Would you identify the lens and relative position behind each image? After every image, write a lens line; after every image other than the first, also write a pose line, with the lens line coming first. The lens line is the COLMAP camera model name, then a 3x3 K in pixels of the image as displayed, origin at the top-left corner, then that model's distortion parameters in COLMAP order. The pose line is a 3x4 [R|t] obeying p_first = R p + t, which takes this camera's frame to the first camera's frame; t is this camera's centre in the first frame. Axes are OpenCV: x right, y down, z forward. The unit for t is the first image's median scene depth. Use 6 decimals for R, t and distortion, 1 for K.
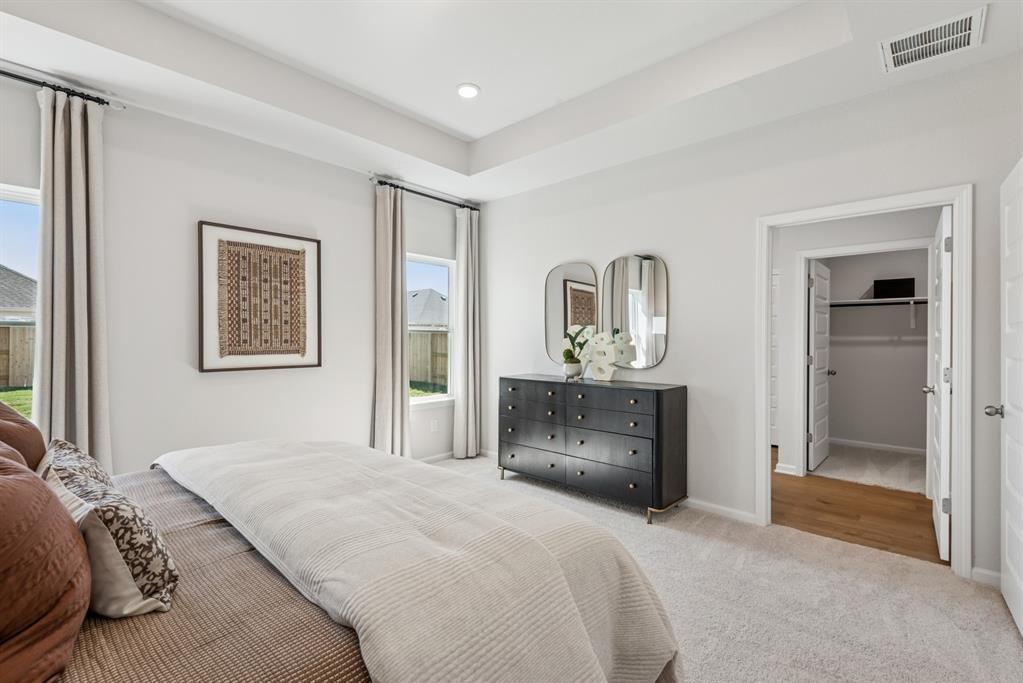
lens RADIAL K [[463.2, 0, 509.1], [0, 463.2, 345.0], [0, 0, 1]] dist [0.000817, -0.000203]
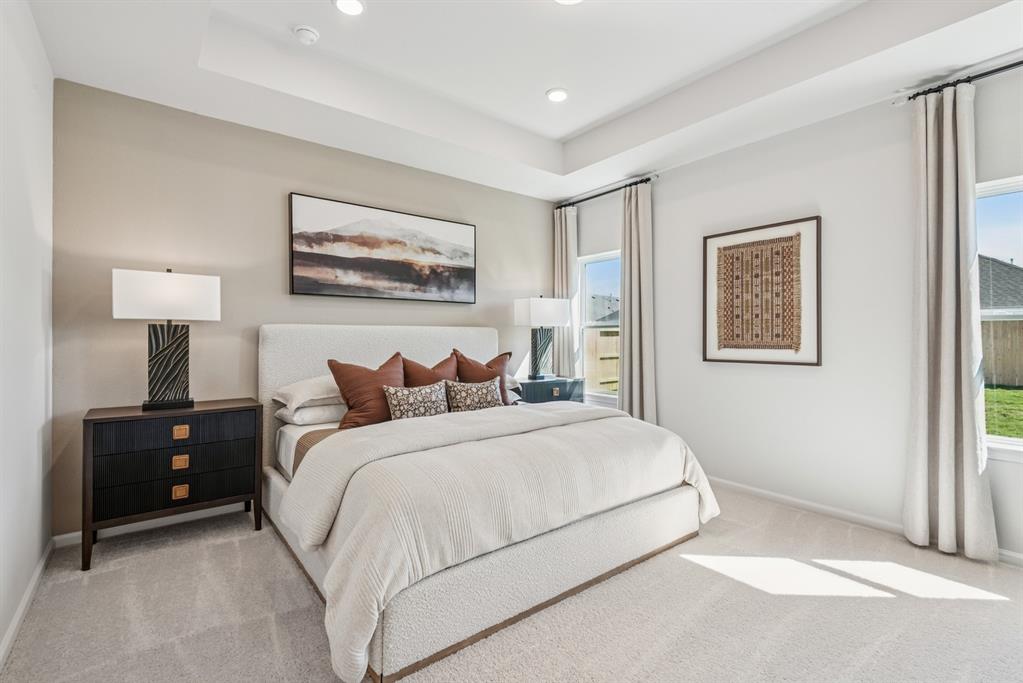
lens RADIAL K [[463.2, 0, 509.1], [0, 463.2, 332.5], [0, 0, 1]] dist [0.000817, -0.000203]
pose [[-0.172833, -0.002149, -0.984949, 0.566678], [-0.003506, 0.999993, -0.001567, -0.011520], [0.984945, 0.003182, -0.172839, 0.644265]]
